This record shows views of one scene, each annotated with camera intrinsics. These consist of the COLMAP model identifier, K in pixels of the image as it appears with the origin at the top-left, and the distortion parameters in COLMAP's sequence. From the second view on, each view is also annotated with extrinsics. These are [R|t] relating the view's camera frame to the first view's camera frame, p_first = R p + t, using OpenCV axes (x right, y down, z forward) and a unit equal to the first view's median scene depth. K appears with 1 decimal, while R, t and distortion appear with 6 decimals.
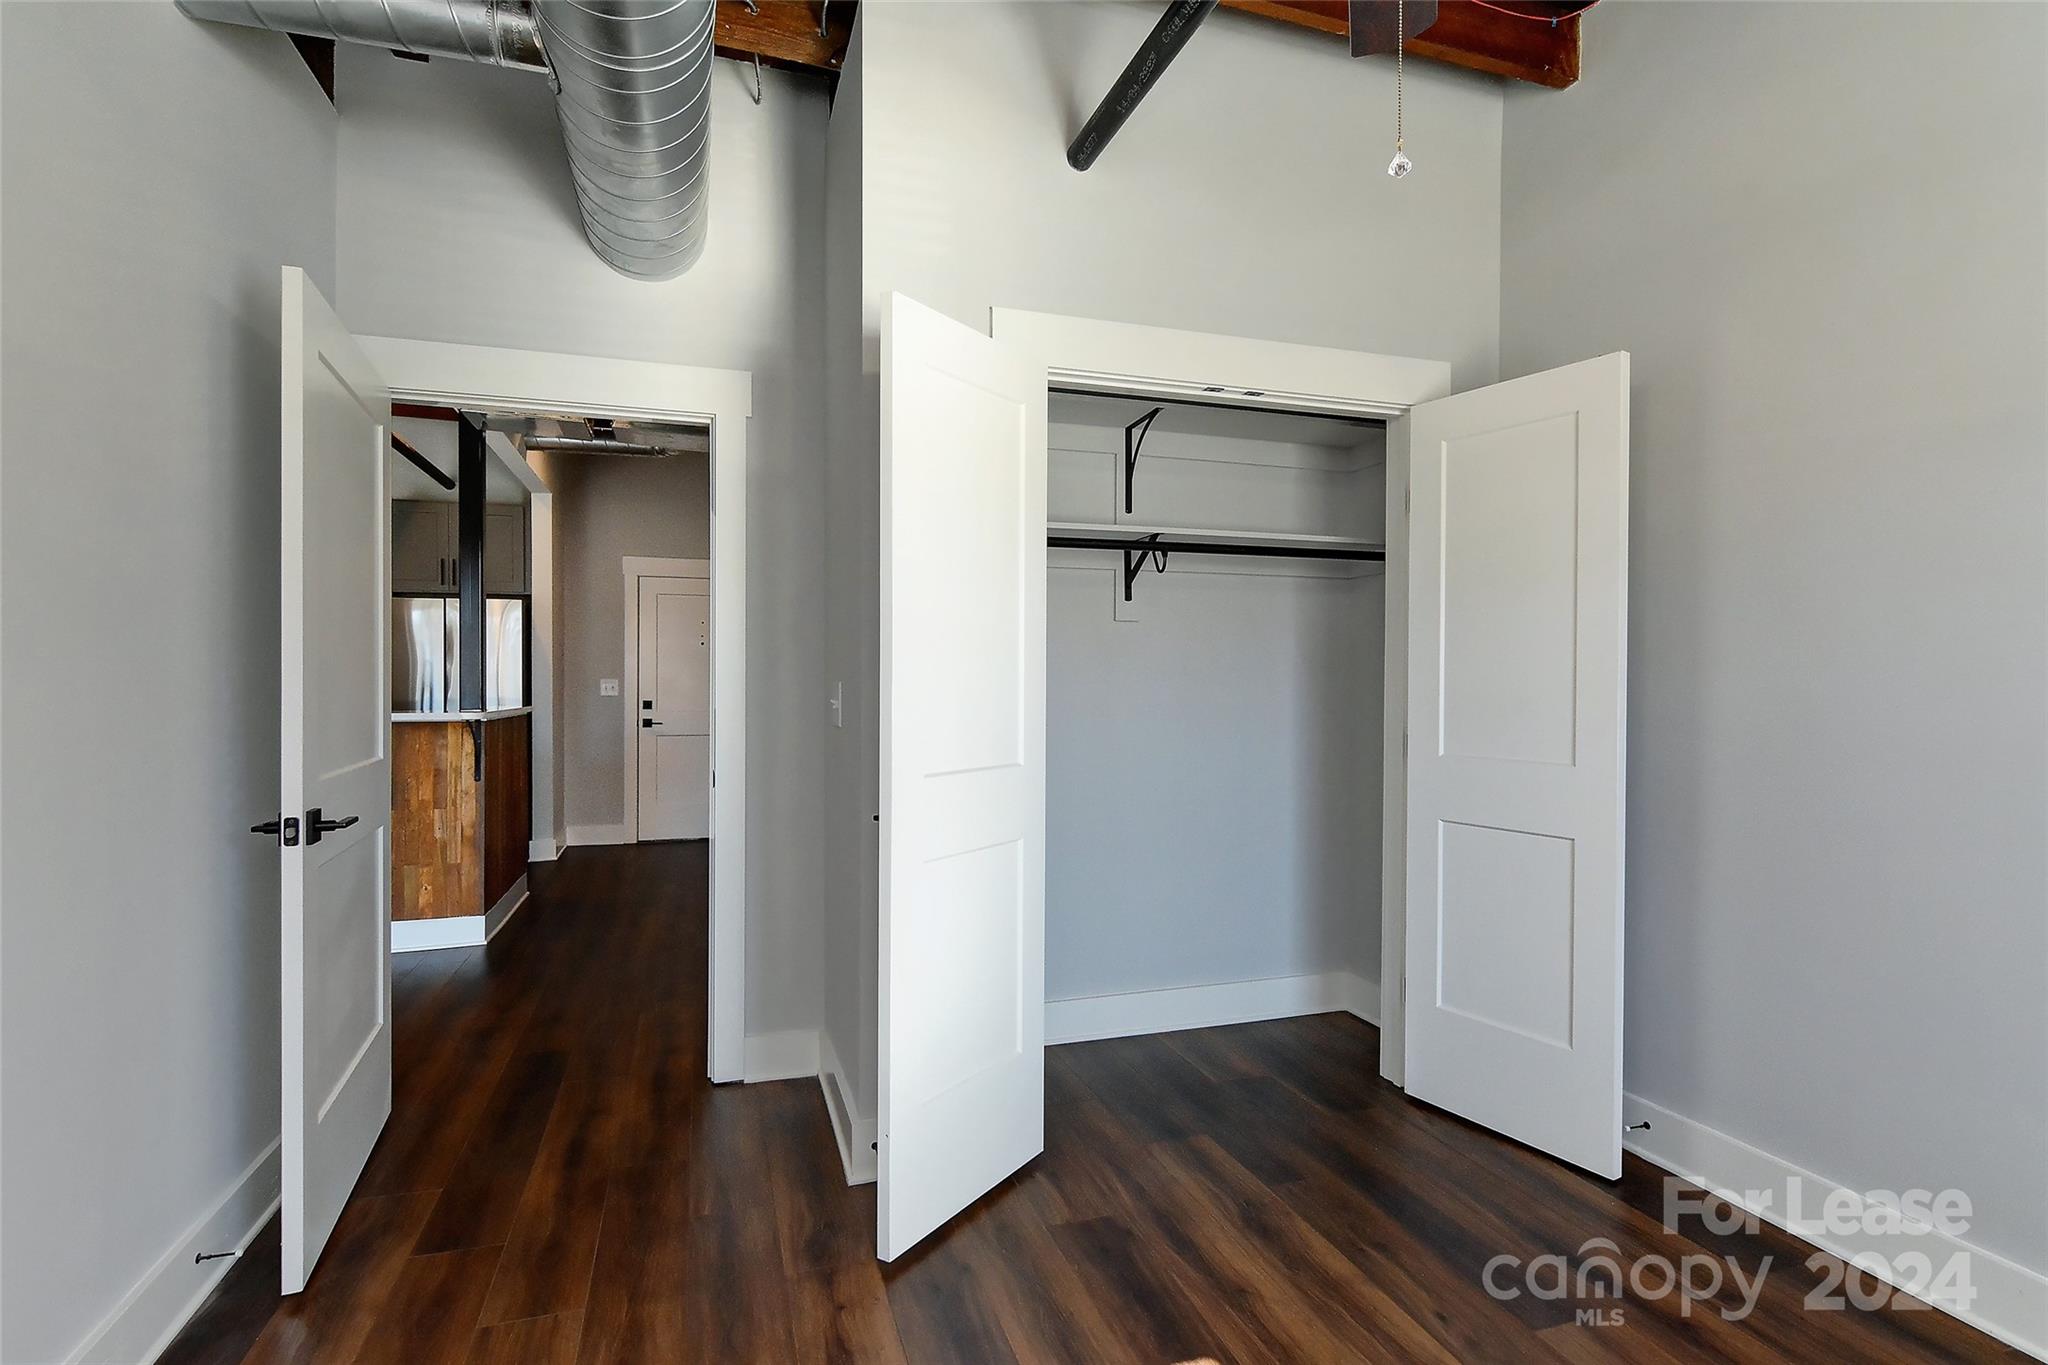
lens RADIAL K [[1004.0, 0, 994.9], [0, 1004.0, 685.3], [0, 0, 1]] dist [0.000239, -0.000113]
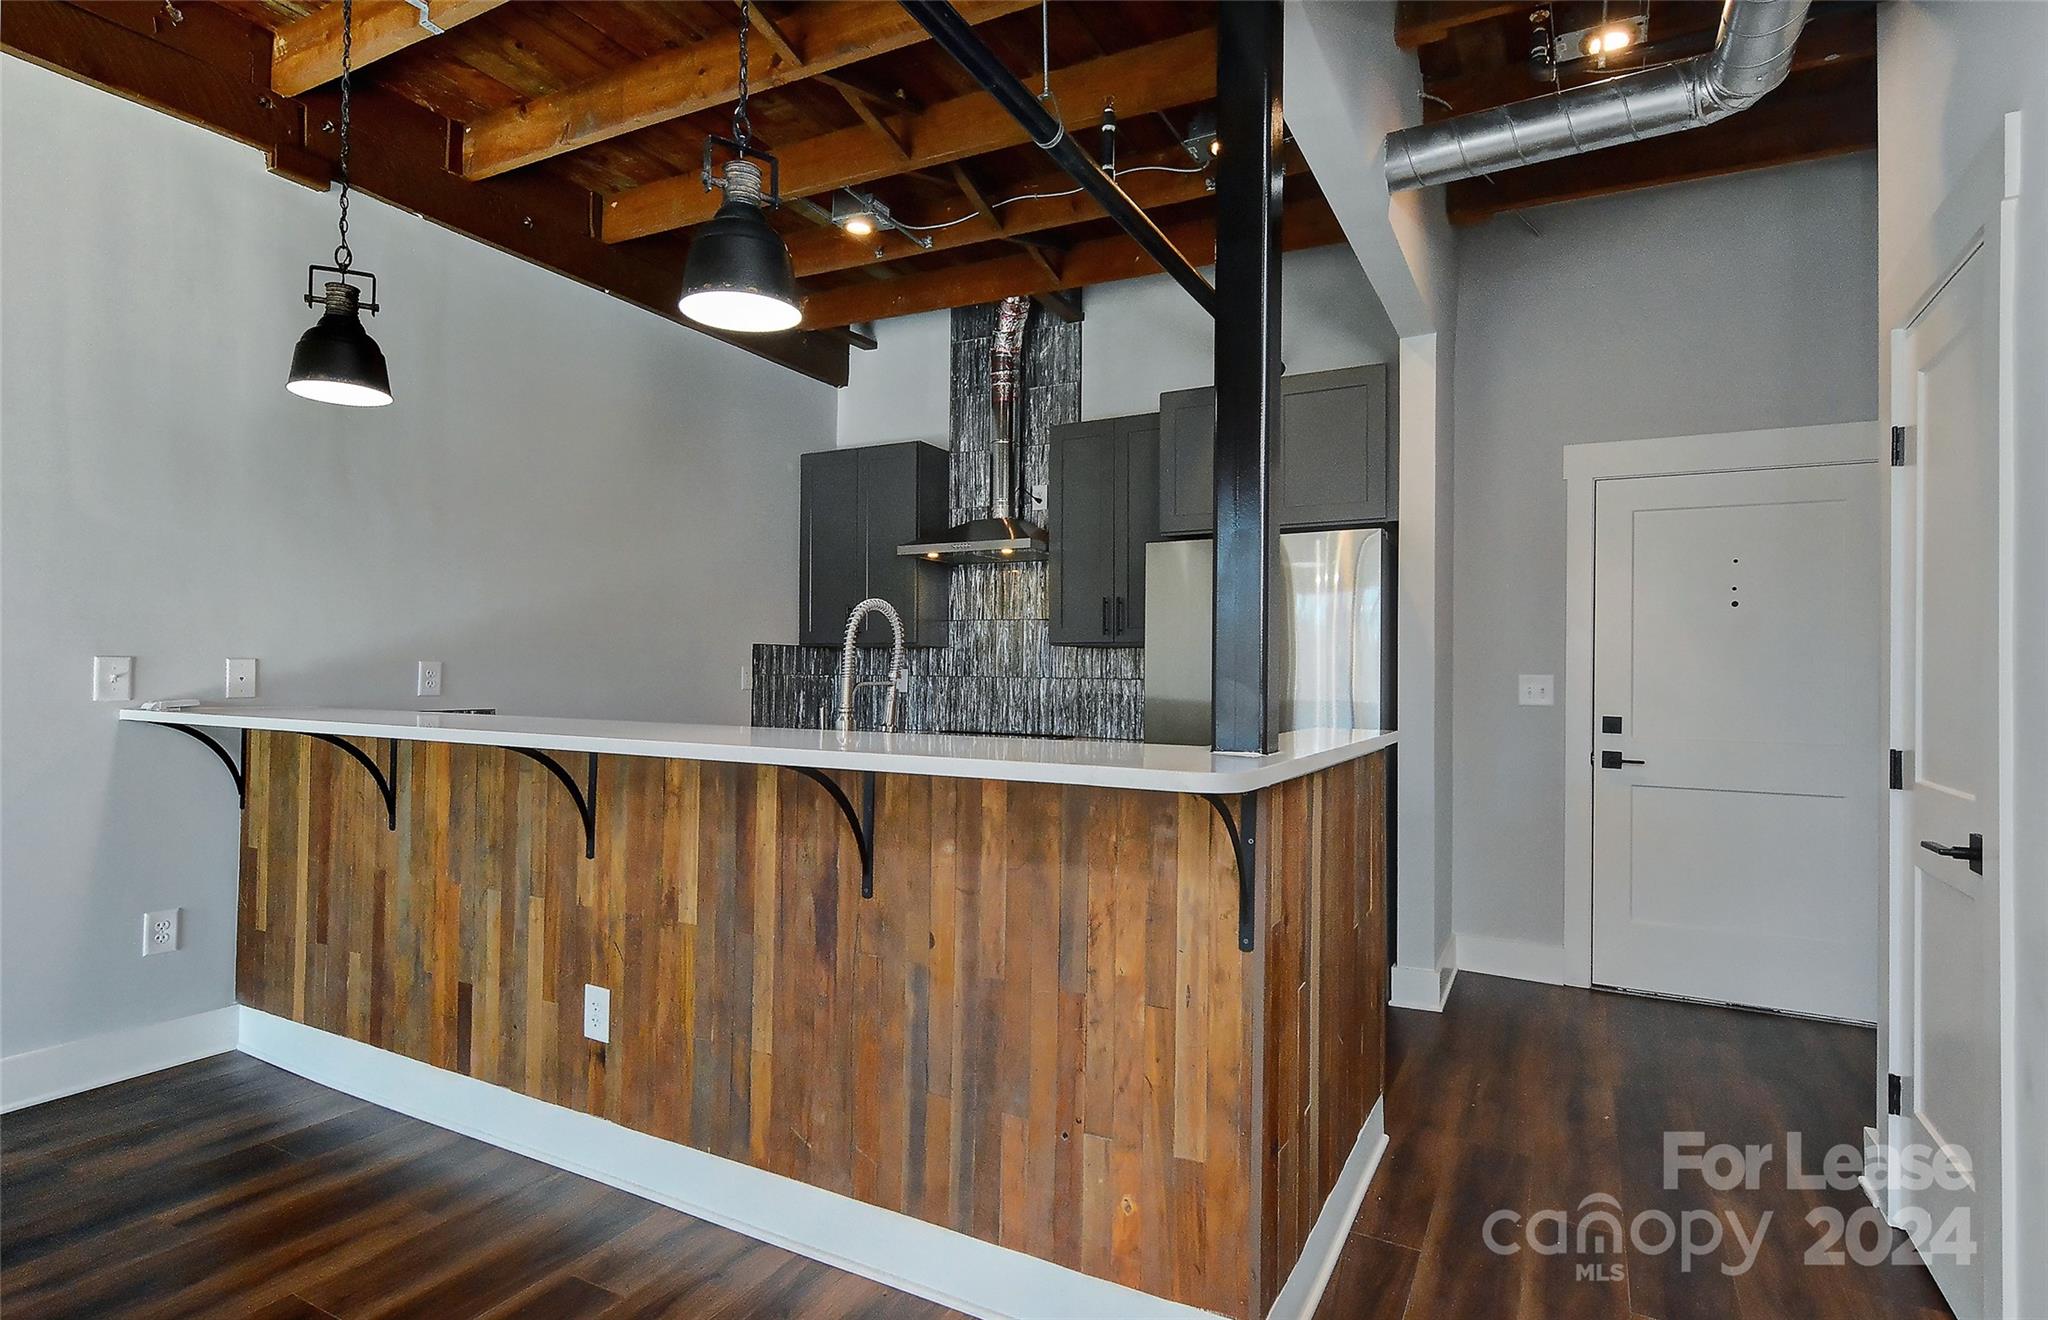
lens RADIAL K [[1009.4, 0, 1024.0], [0, 1009.4, 660.0], [0, 0, 1]] dist [-0.000277, -0.000199]
pose [[0.706855, -0.005394, -0.707338, -0.211170], [-0.011811, 0.999741, -0.019428, -0.000376], [0.707260, 0.022087, 0.706608, 0.455823]]
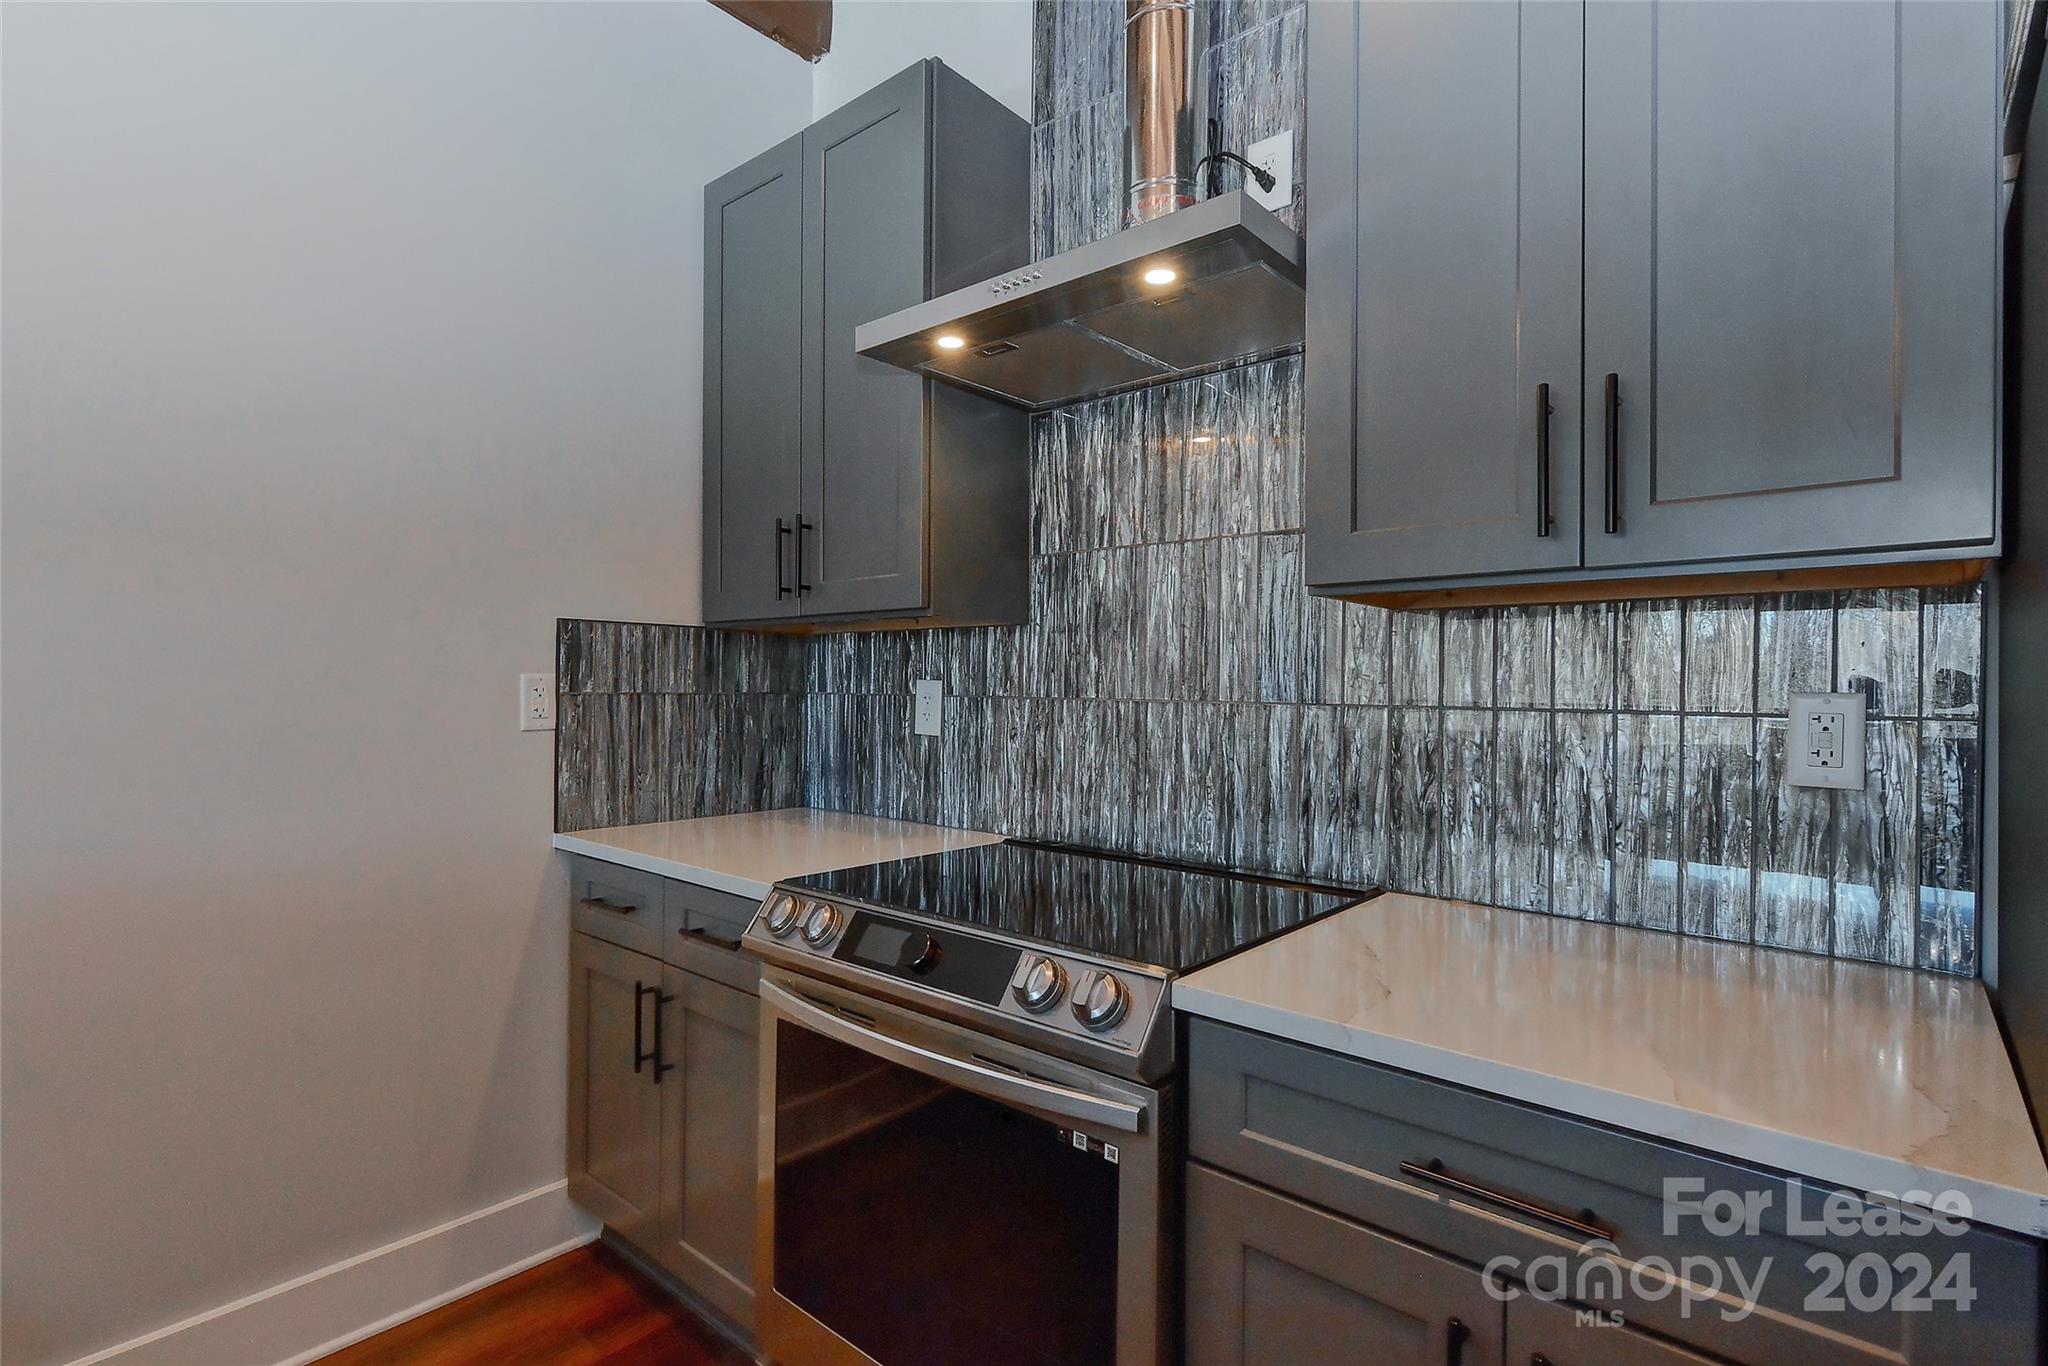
lens RADIAL K [[977.6, 0, 1024.0], [0, 977.6, 683.0], [0, 0, 1]] dist [0.000812, 0.000061]
pose [[0.531920, -0.000992, -0.846794, -0.556071], [-0.012050, 0.999889, -0.008740, -0.004284], [0.846709, 0.014853, 0.531849, 0.809251]]
